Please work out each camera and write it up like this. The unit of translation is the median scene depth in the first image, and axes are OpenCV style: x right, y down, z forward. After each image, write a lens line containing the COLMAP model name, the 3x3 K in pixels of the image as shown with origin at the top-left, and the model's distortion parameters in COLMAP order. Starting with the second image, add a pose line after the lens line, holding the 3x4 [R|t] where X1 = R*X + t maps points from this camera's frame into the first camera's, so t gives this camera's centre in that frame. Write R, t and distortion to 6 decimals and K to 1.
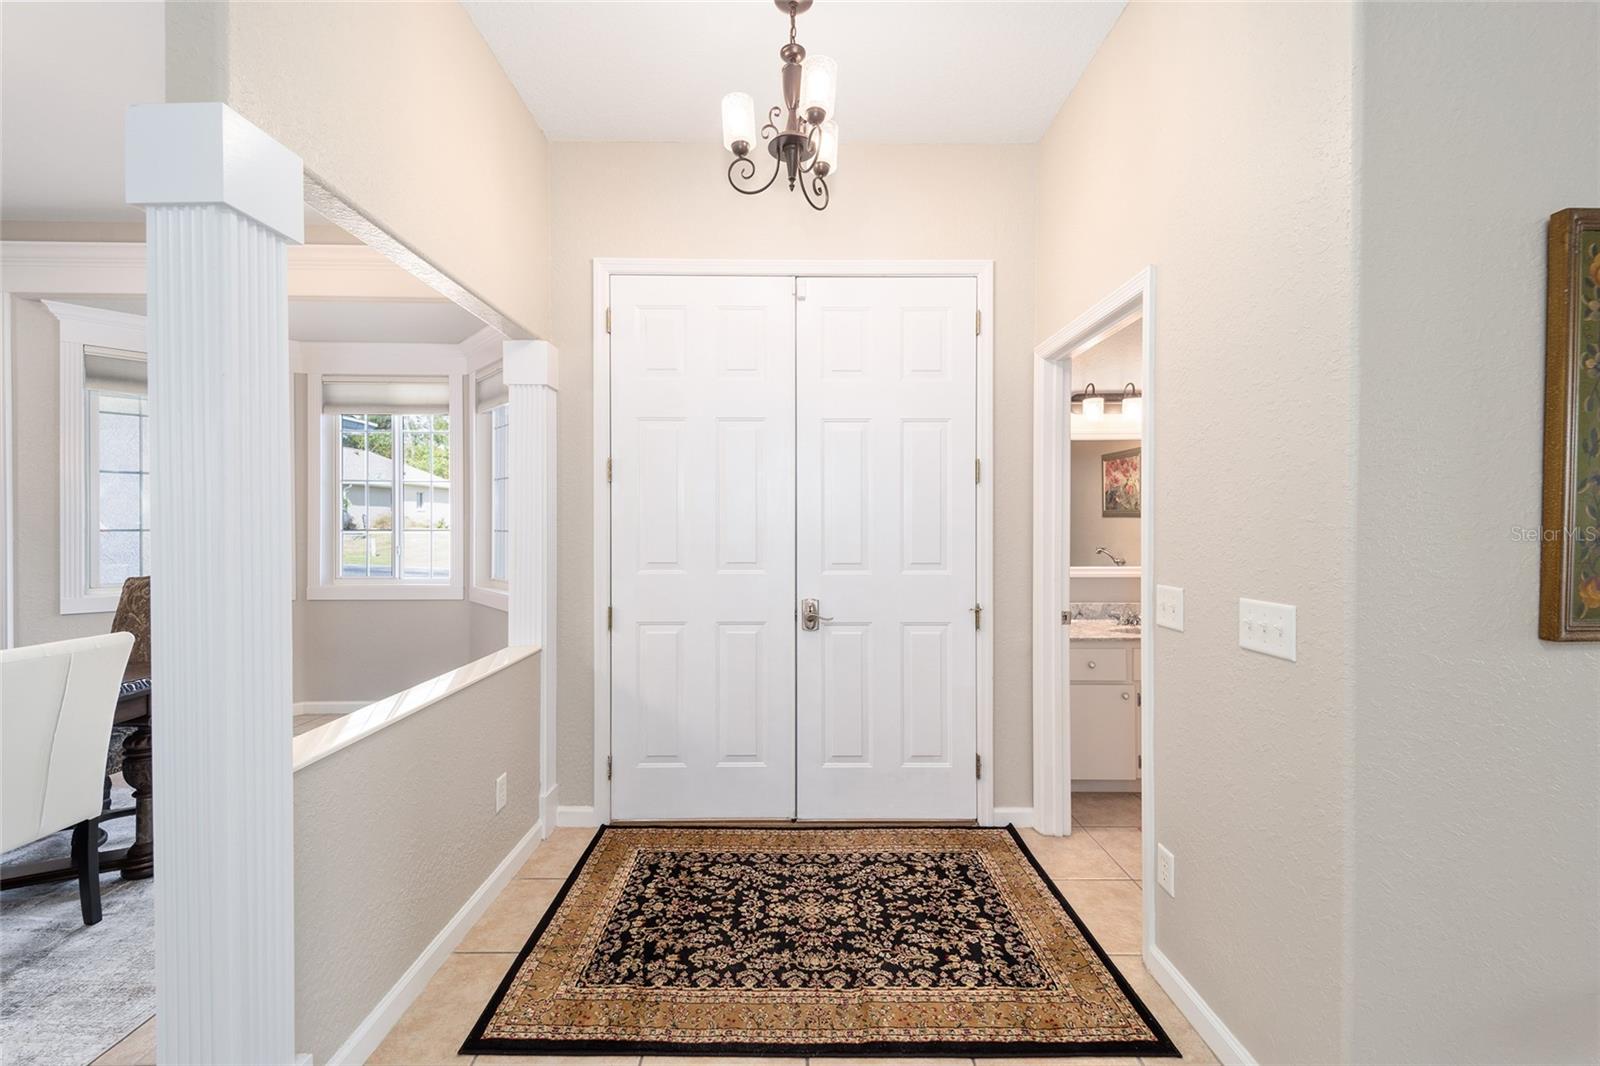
lens RADIAL K [[629.9, 0, 796.1], [0, 629.9, 528.9], [0, 0, 1]] dist [0.035913, -0.016162]
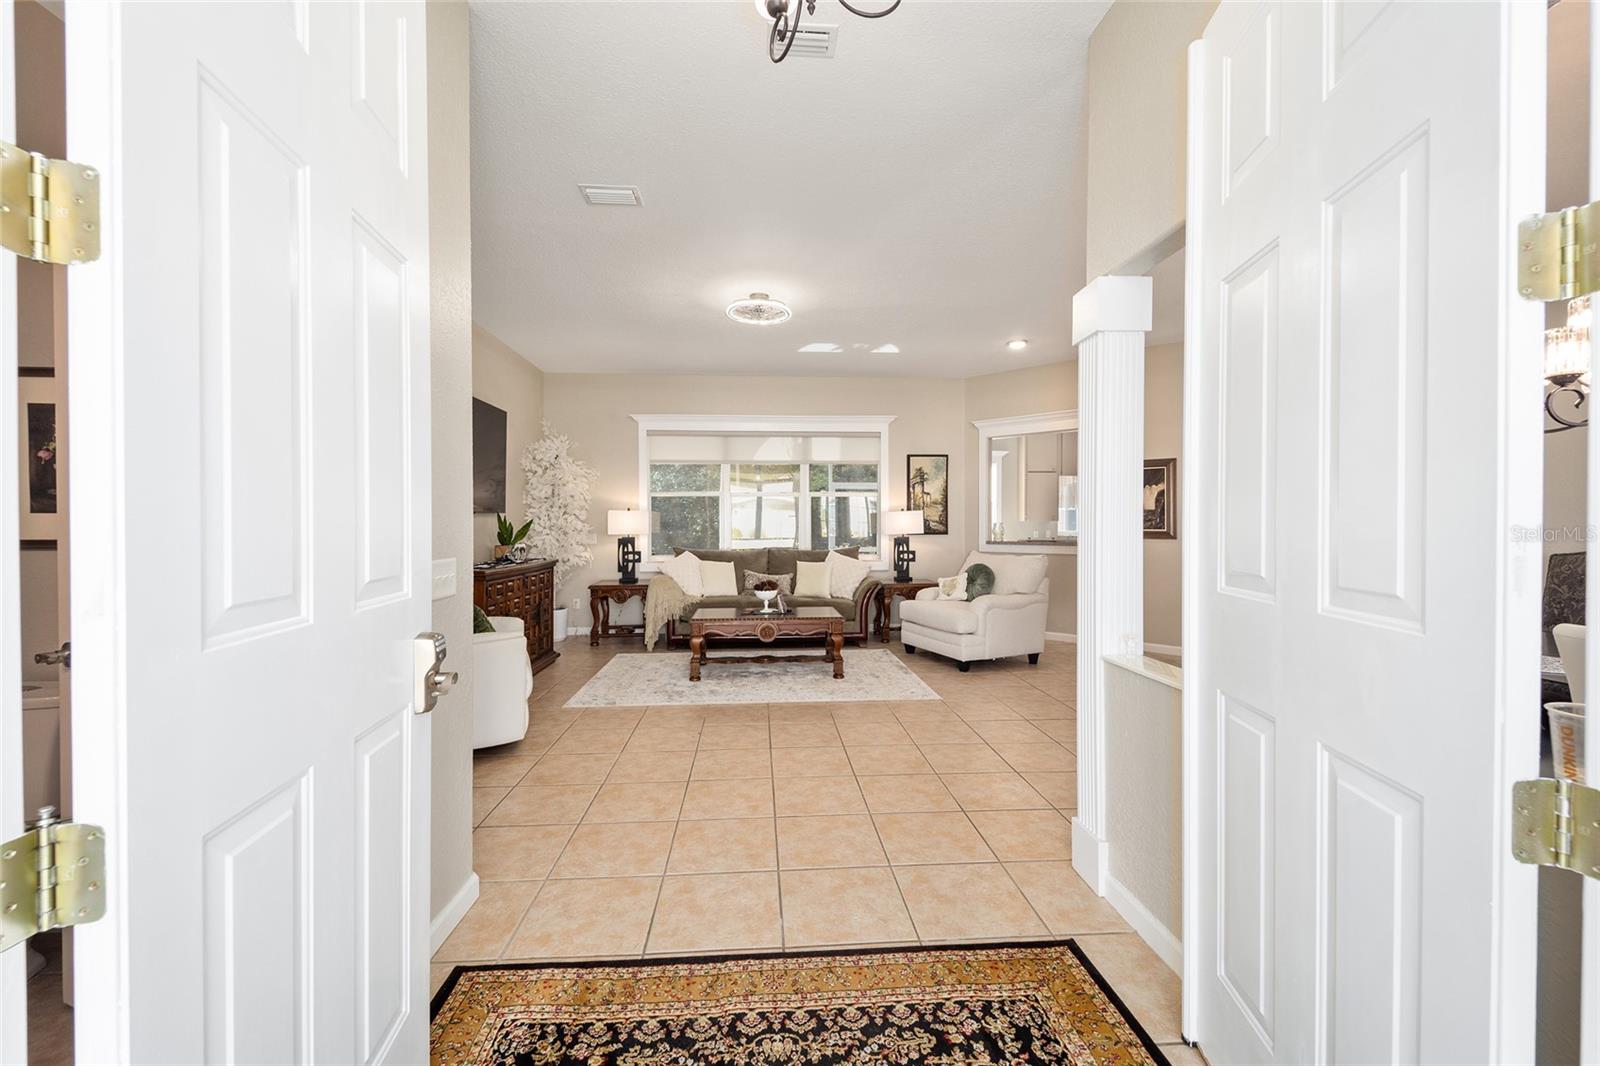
lens RADIAL K [[629.9, 0, 796.1], [0, 629.9, 528.9], [0, 0, 1]] dist [0.035913, -0.016162]
pose [[-0.998432, -0.001073, -0.055971, 0.049129], [-0.001705, 0.999935, 0.011251, 0.022044], [0.055955, 0.011328, -0.998369, 1.689280]]
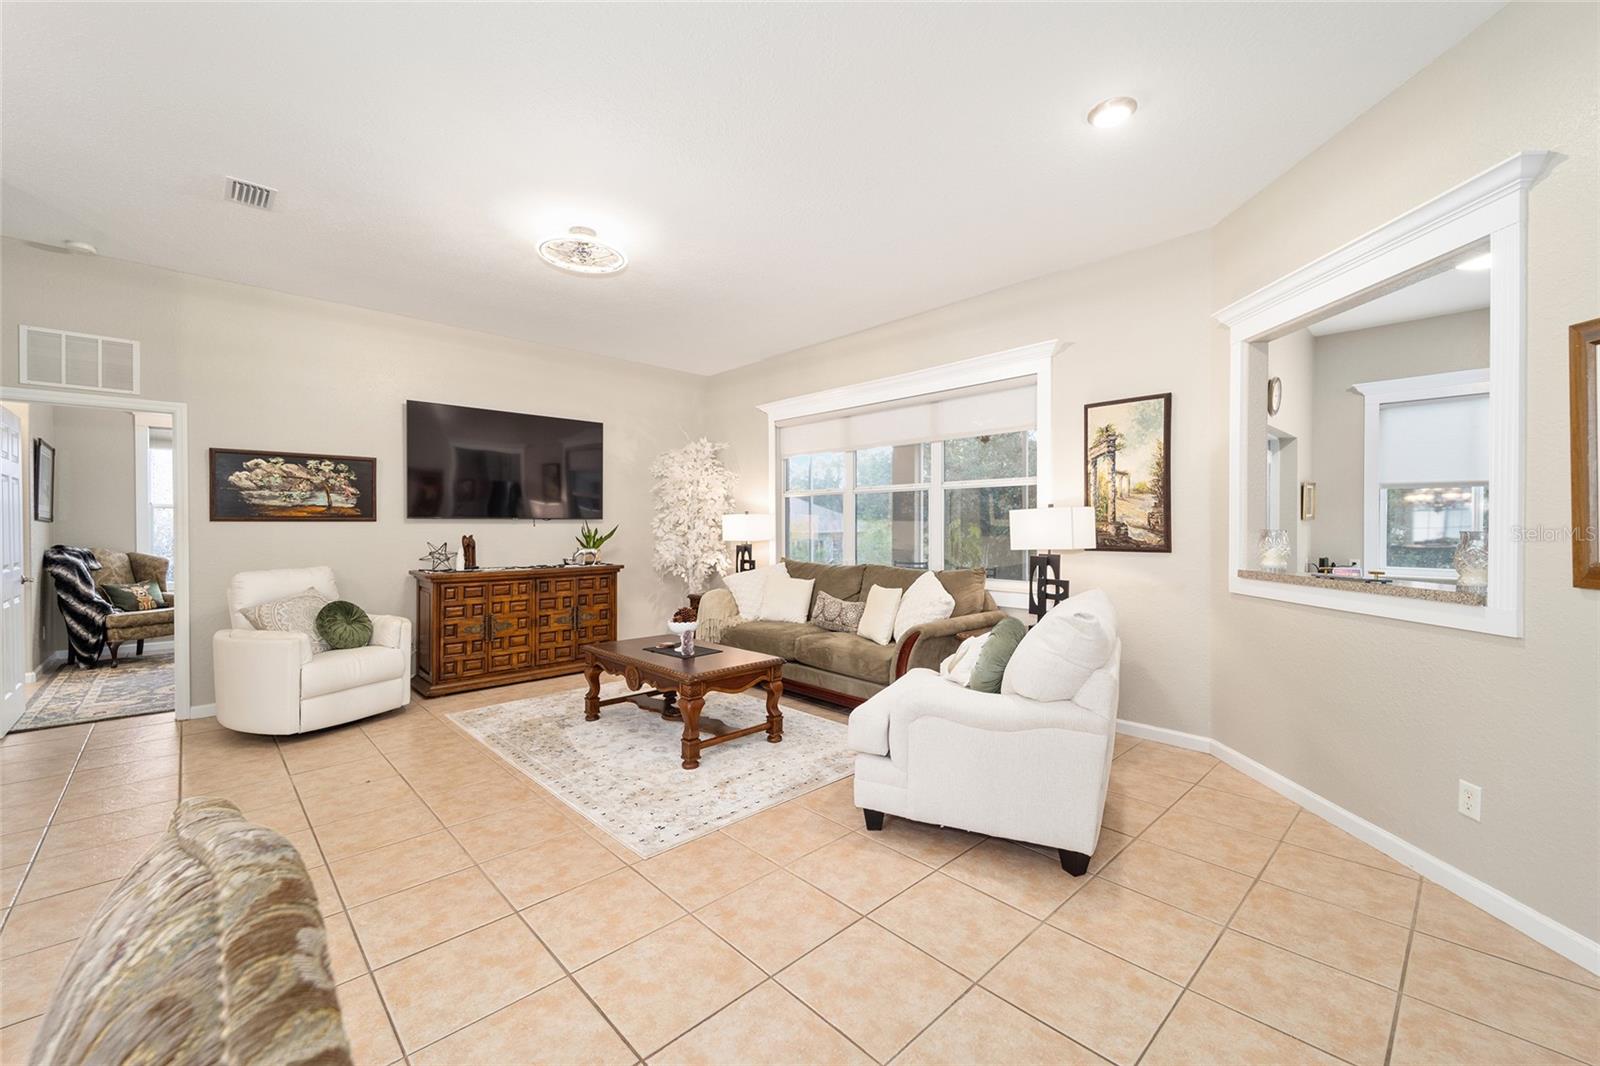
lens RADIAL K [[638.0, 0, 796.9], [0, 638.0, 529.5], [0, 0, 1]] dist [0.023839, -0.008871]
pose [[-0.681664, -0.006806, 0.731634, -1.675758], [0.003307, 0.999918, 0.012383, -0.000047], [-0.731658, 0.010861, -0.681585, 0.131454]]
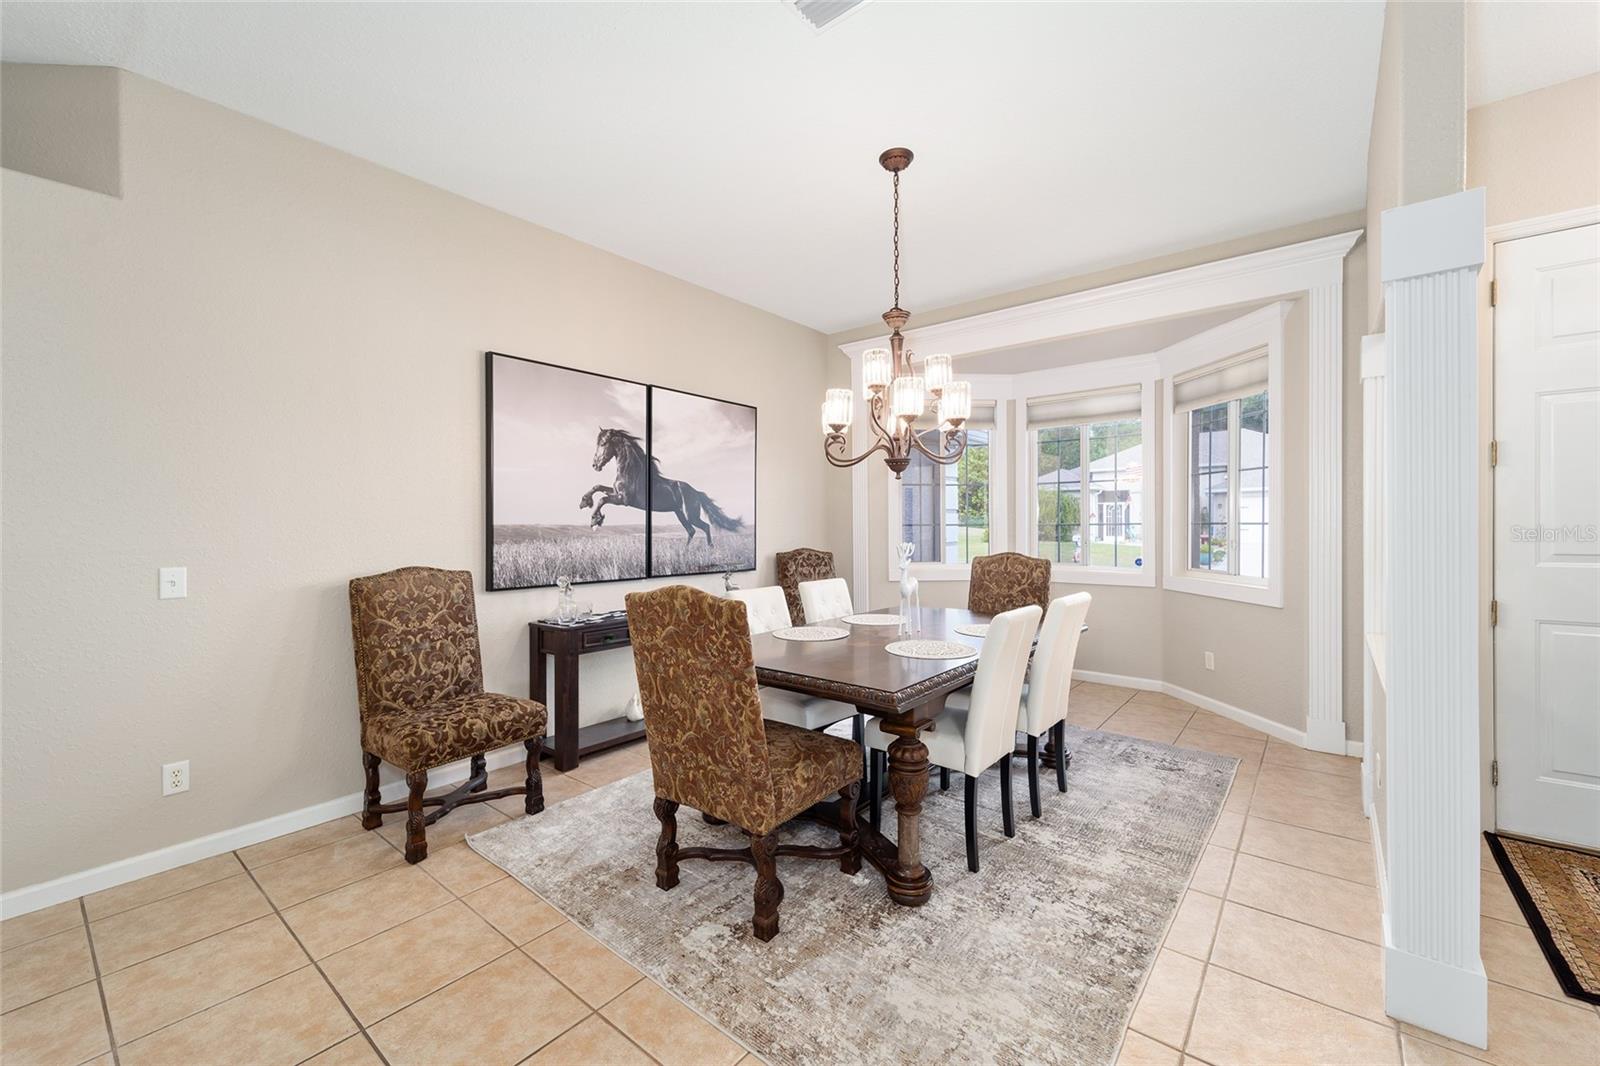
lens RADIAL K [[642.1, 0, 794.7], [0, 642.1, 525.4], [0, 0, 1]] dist [0.027753, -0.009554]
pose [[0.771484, -0.007956, -0.636199, -0.645371], [0.007842, 0.999965, -0.002994, 0.009587], [0.636201, -0.002679, 0.771519, -0.541423]]
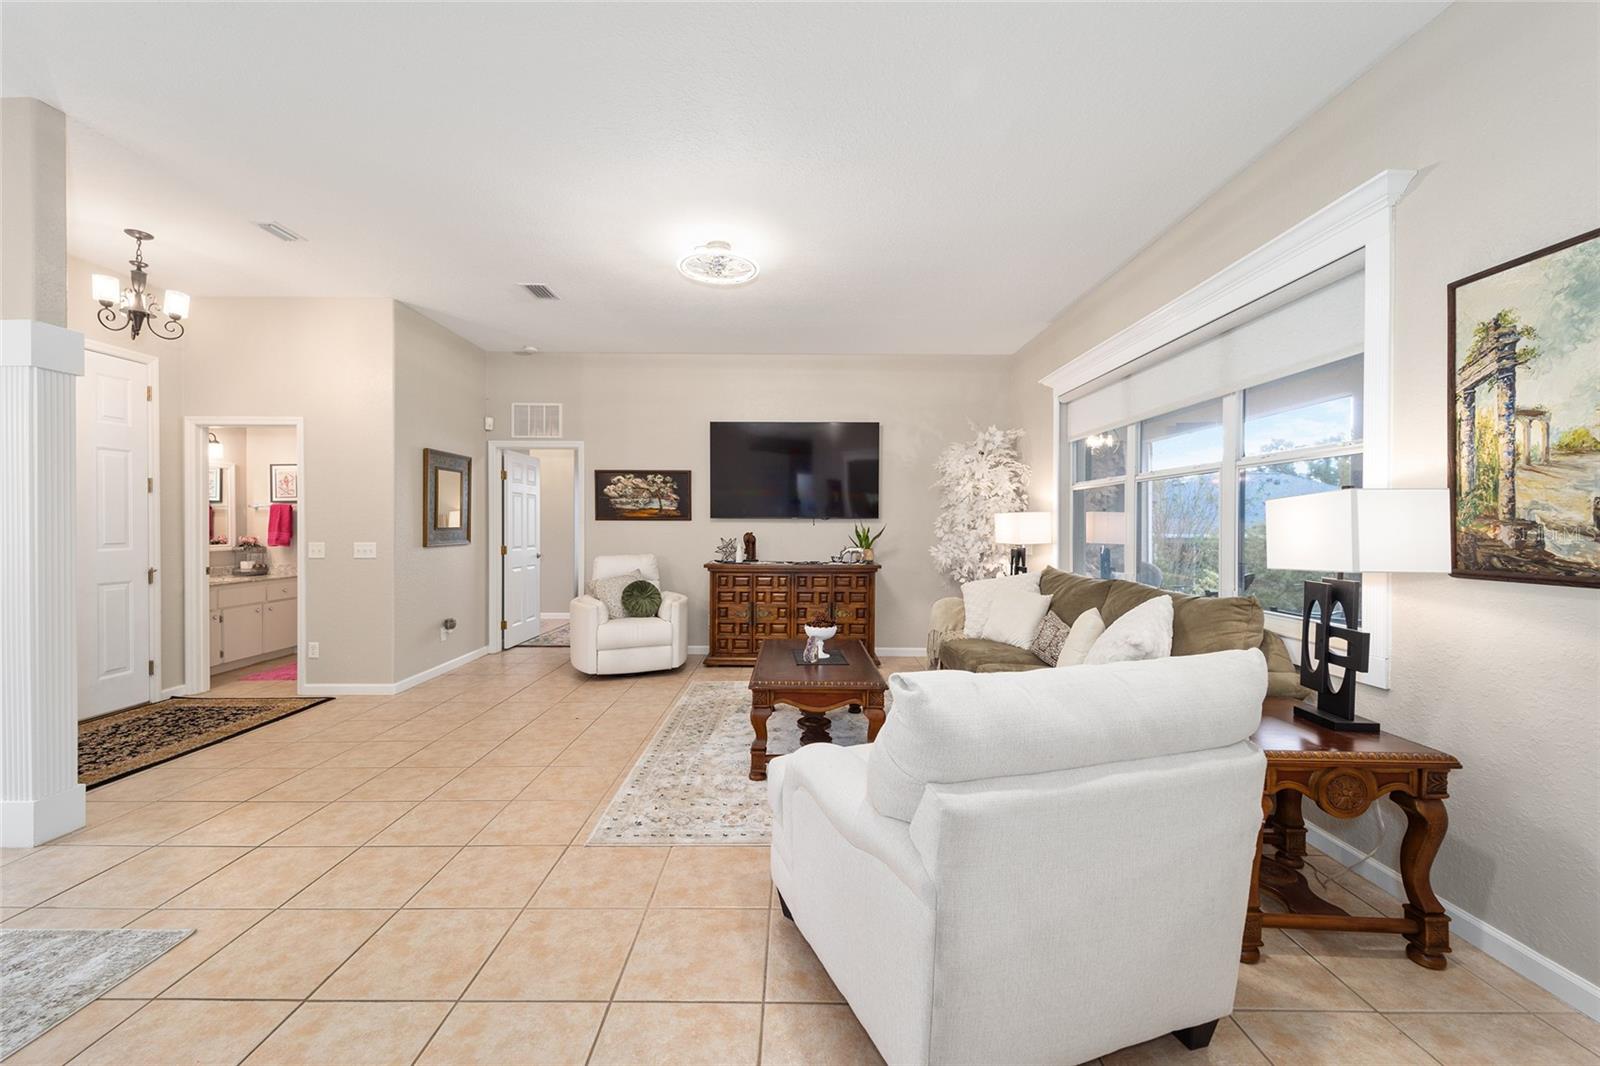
lens RADIAL K [[629.9, 0, 796.1], [0, 629.9, 528.9], [0, 0, 1]] dist [0.035913, -0.016162]
pose [[0.010608, -0.008008, 0.999912, -1.829455], [0.000648, 0.999968, 0.008001, 0.010277], [-0.999944, 0.000563, 0.010613, -0.913608]]
